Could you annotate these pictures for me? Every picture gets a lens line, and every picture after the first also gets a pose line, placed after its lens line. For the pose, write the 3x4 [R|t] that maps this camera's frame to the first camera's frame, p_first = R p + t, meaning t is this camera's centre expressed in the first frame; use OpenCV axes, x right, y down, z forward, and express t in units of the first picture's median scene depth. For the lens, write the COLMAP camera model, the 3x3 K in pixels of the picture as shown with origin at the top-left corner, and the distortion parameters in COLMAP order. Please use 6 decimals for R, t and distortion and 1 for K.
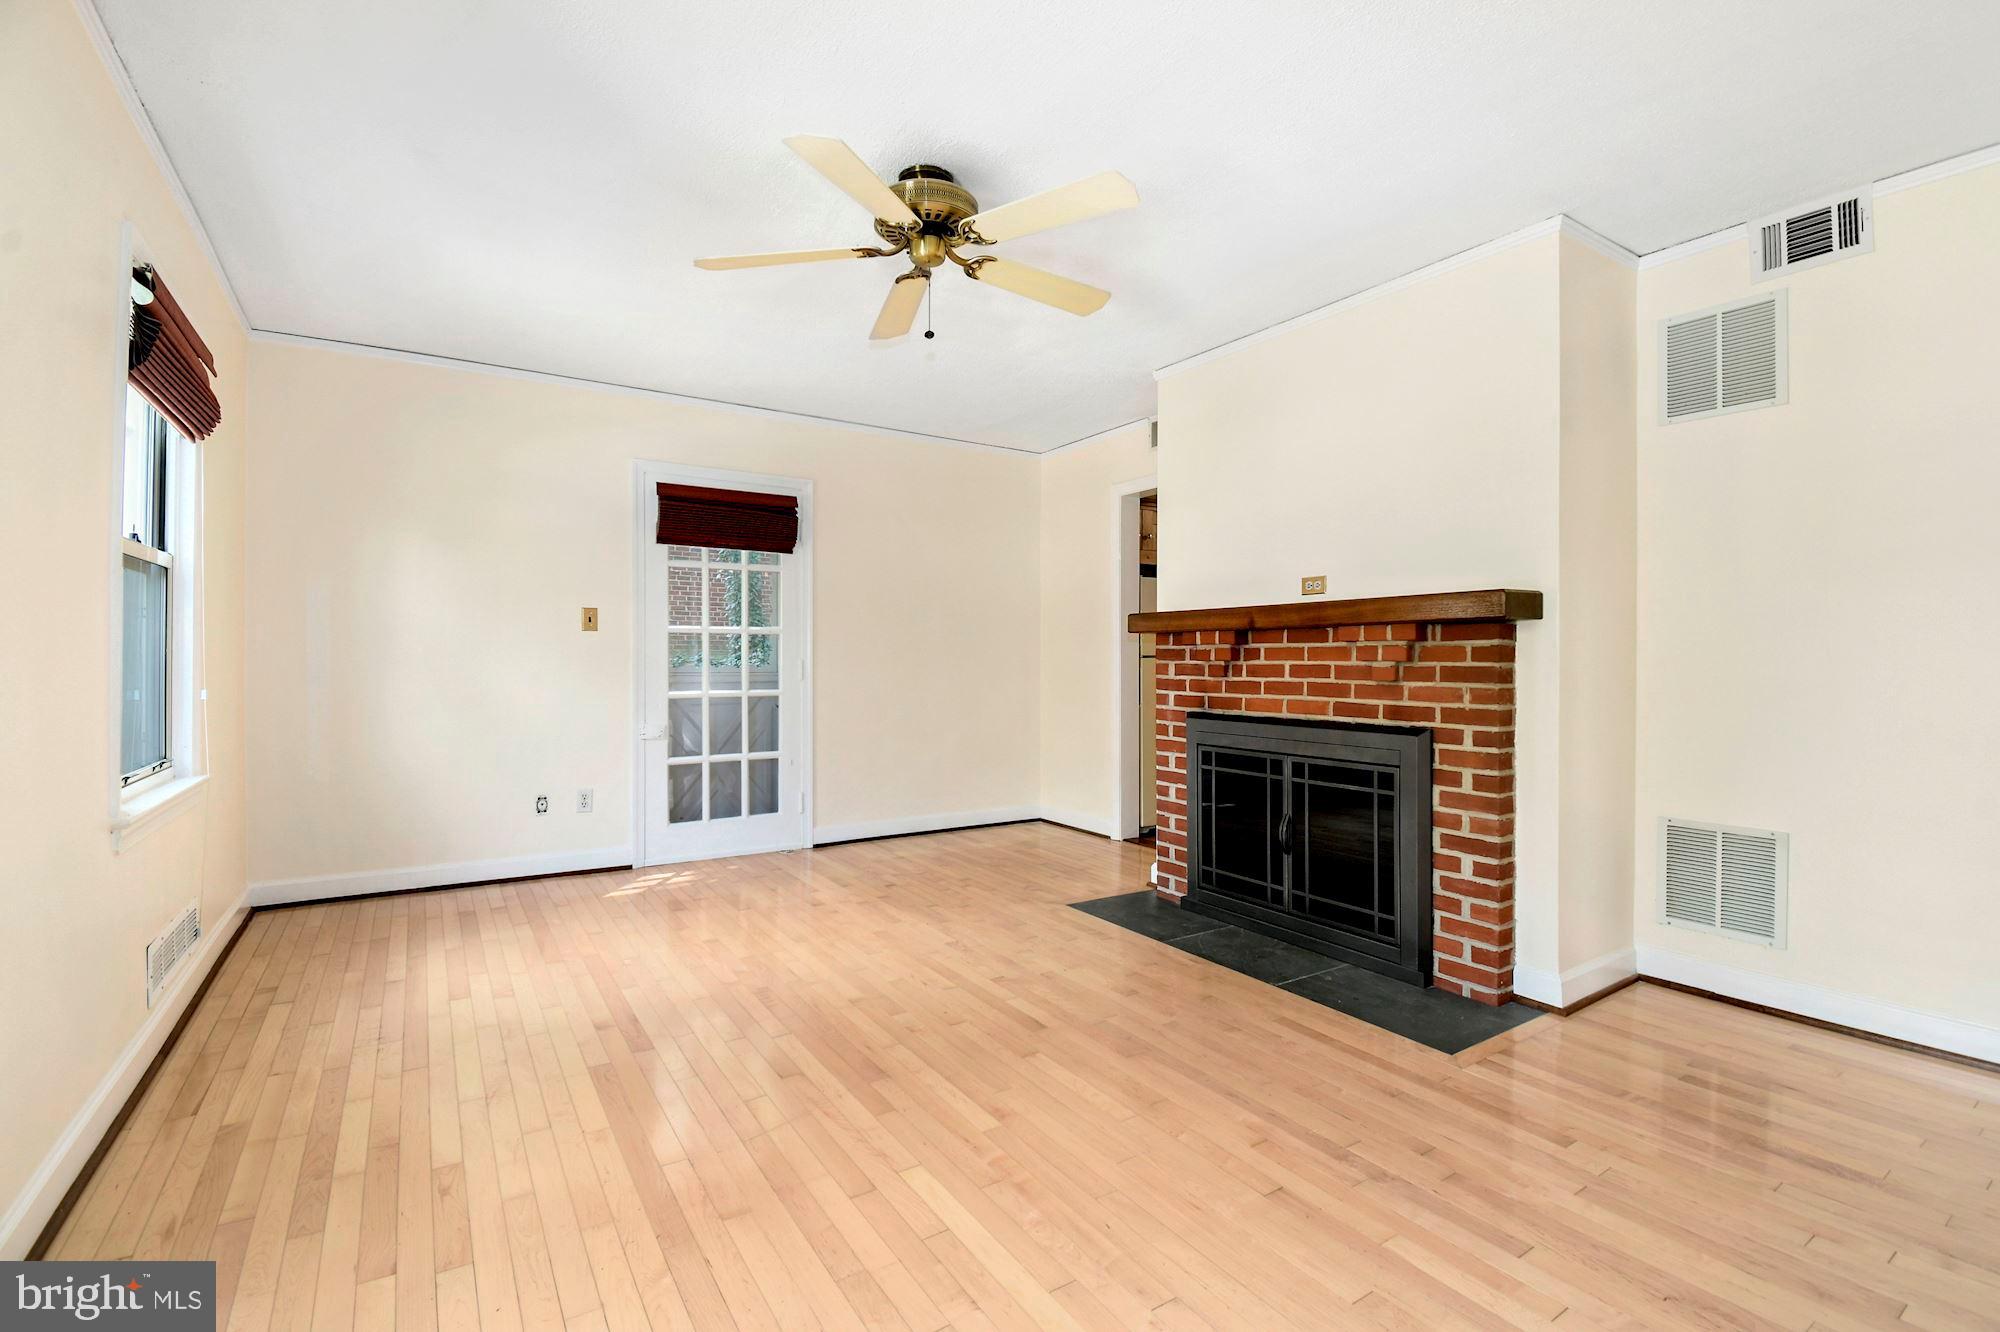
lens RADIAL K [[865.2, 0, 948.2], [0, 865.2, 671.2], [0, 0, 1]] dist [0.004277, -0.001493]
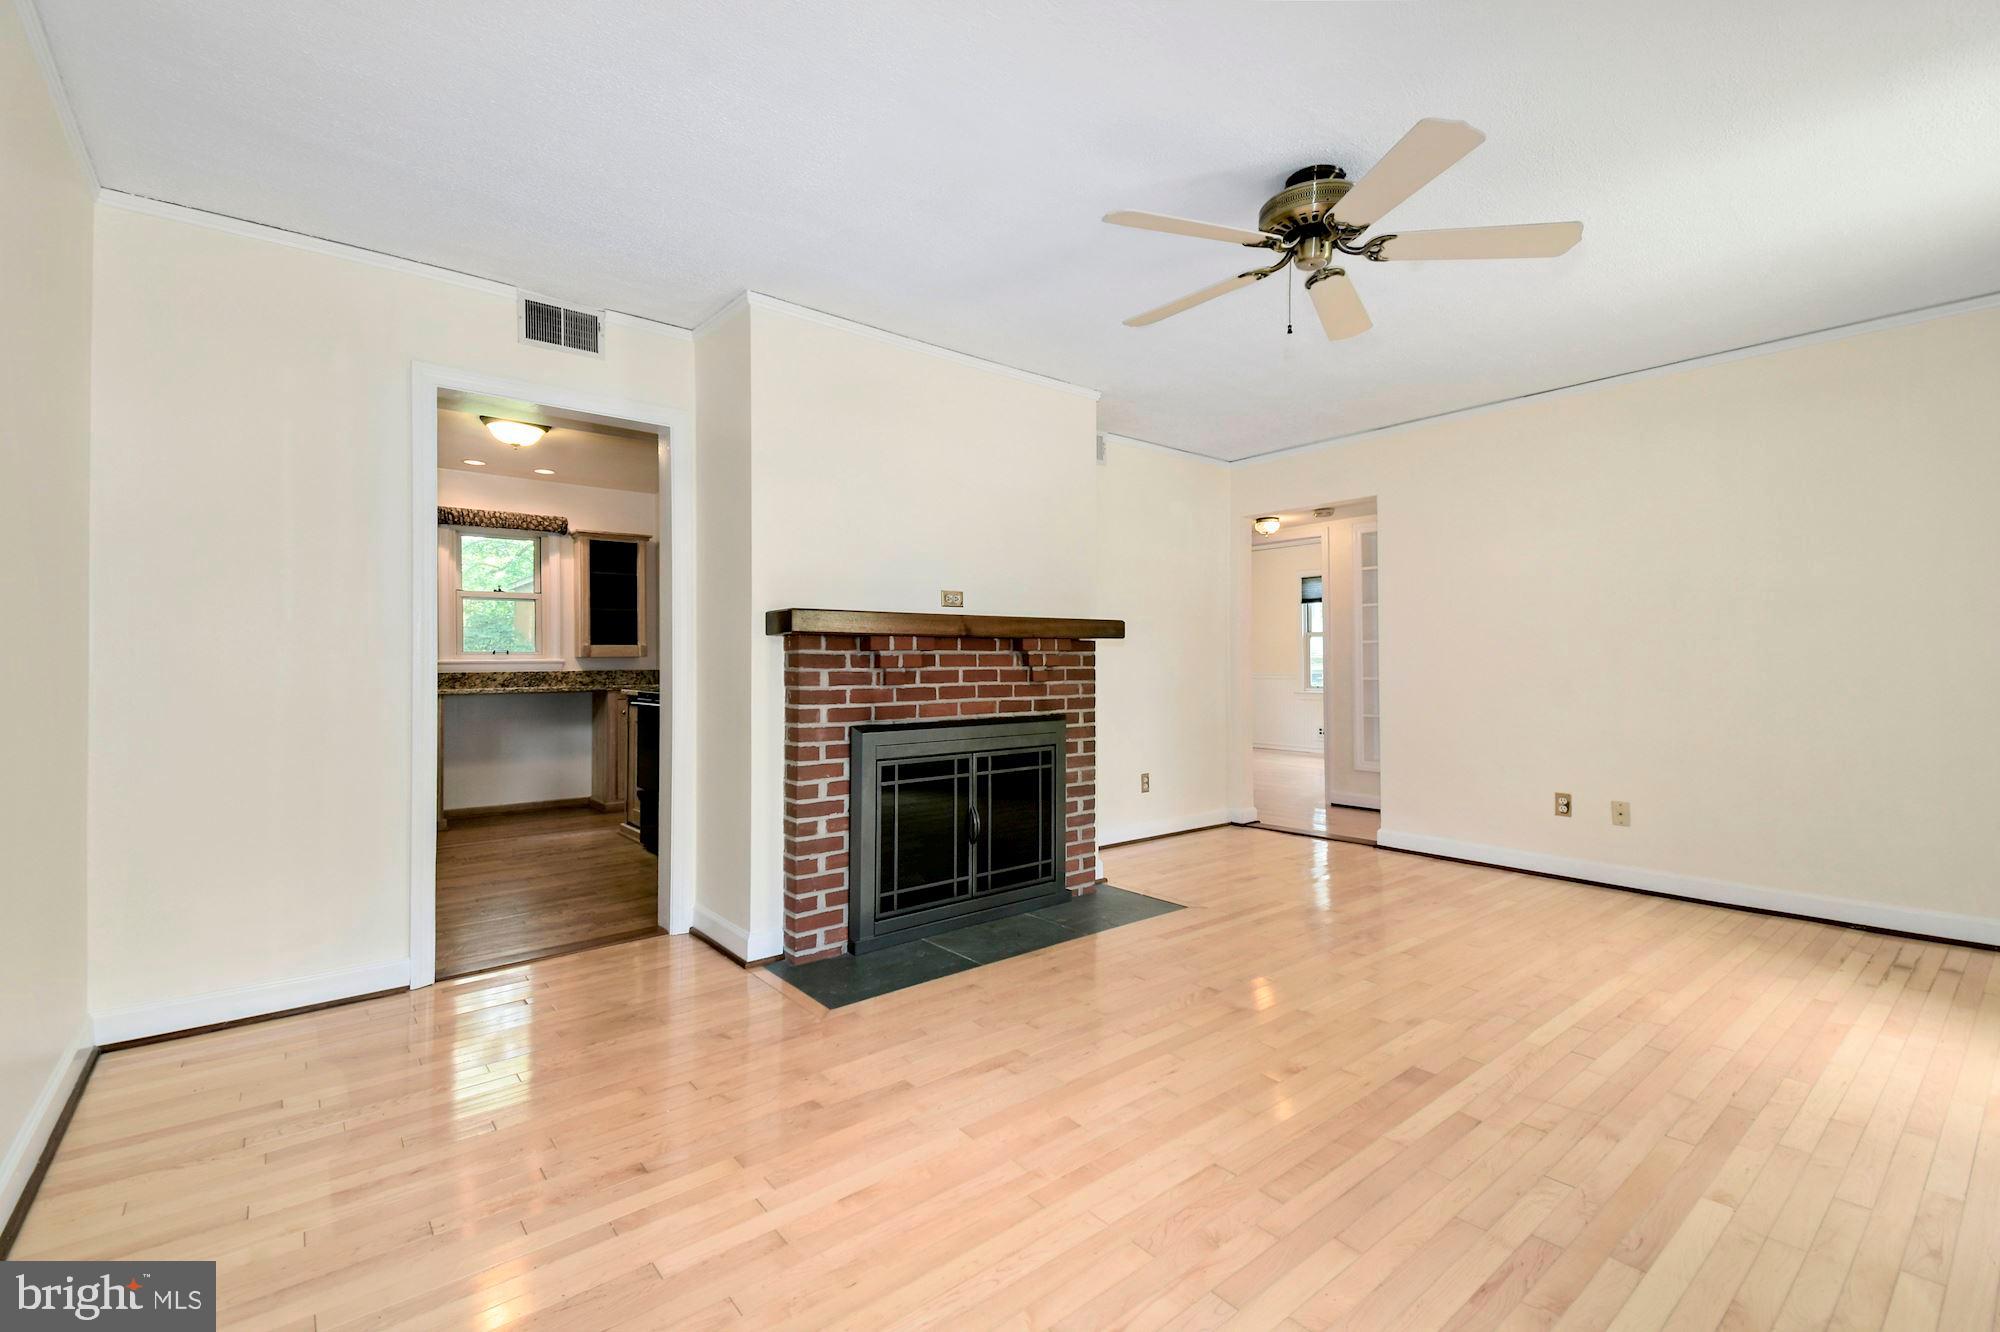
lens RADIAL K [[865.2, 0, 1036.4], [0, 865.2, 646.3], [0, 0, 1]] dist [0.004277, -0.001493]
pose [[-0.153084, 0.014007, 0.988114, -0.701127], [0.016957, 0.999790, -0.011545, -0.023783], [-0.988068, 0.014988, -0.153289, 1.079317]]
